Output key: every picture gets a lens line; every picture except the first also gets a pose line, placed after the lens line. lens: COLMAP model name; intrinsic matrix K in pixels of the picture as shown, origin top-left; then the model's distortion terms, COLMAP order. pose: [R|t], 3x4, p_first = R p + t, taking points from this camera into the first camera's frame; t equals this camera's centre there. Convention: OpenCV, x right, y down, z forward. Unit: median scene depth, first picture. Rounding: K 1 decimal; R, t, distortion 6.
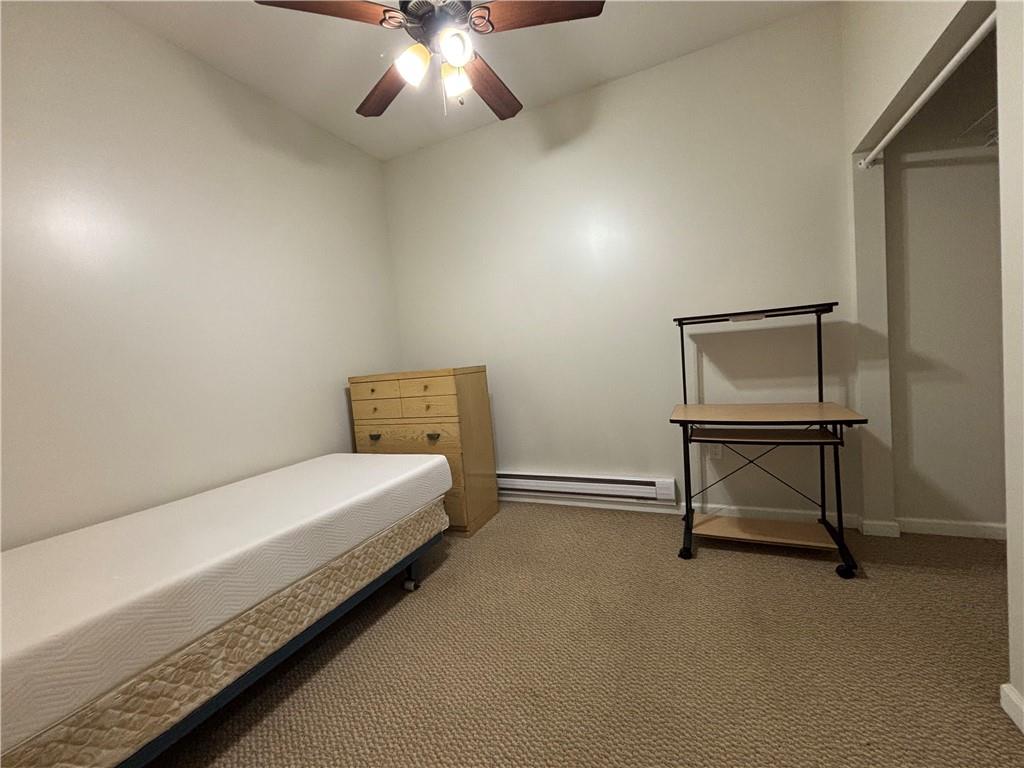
lens RADIAL K [[413.8, 0, 514.9], [0, 413.8, 377.8], [0, 0, 1]] dist [-0.004540, 0.000927]
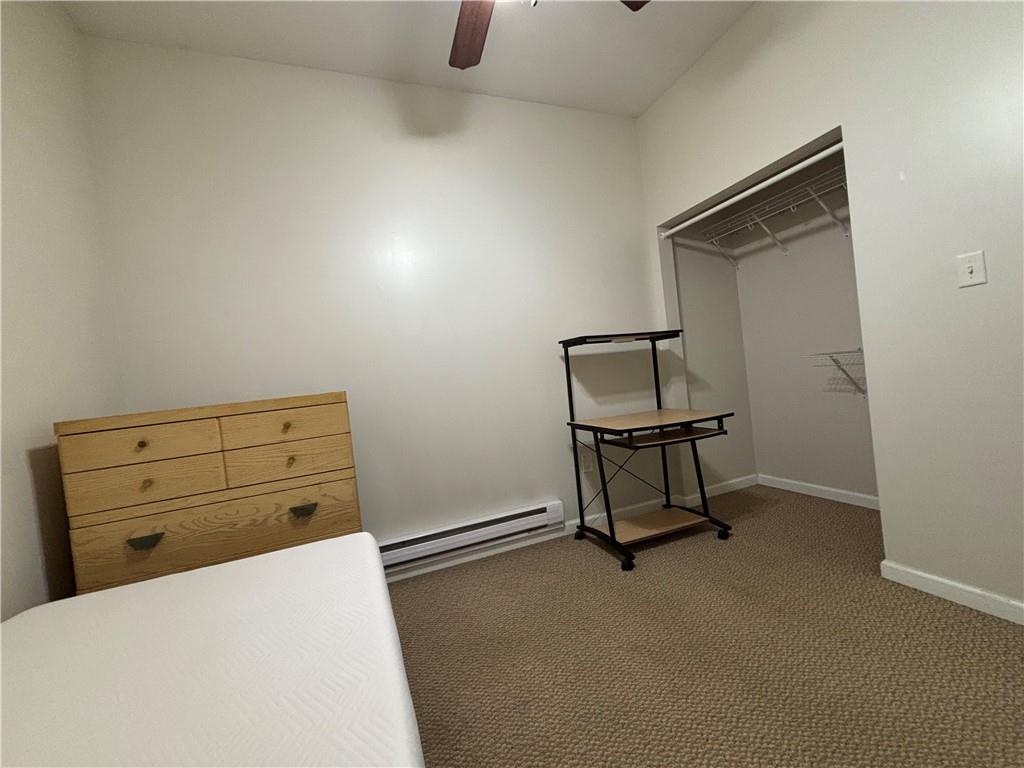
lens RADIAL K [[413.8, 0, 512.1], [0, 413.8, 378.0], [0, 0, 1]] dist [-0.004540, 0.000927]
pose [[0.695095, 0.007584, 0.718878, -0.422160], [0.077748, 0.993287, -0.085656, 0.030910], [-0.714701, 0.115430, 0.689839, 0.376050]]
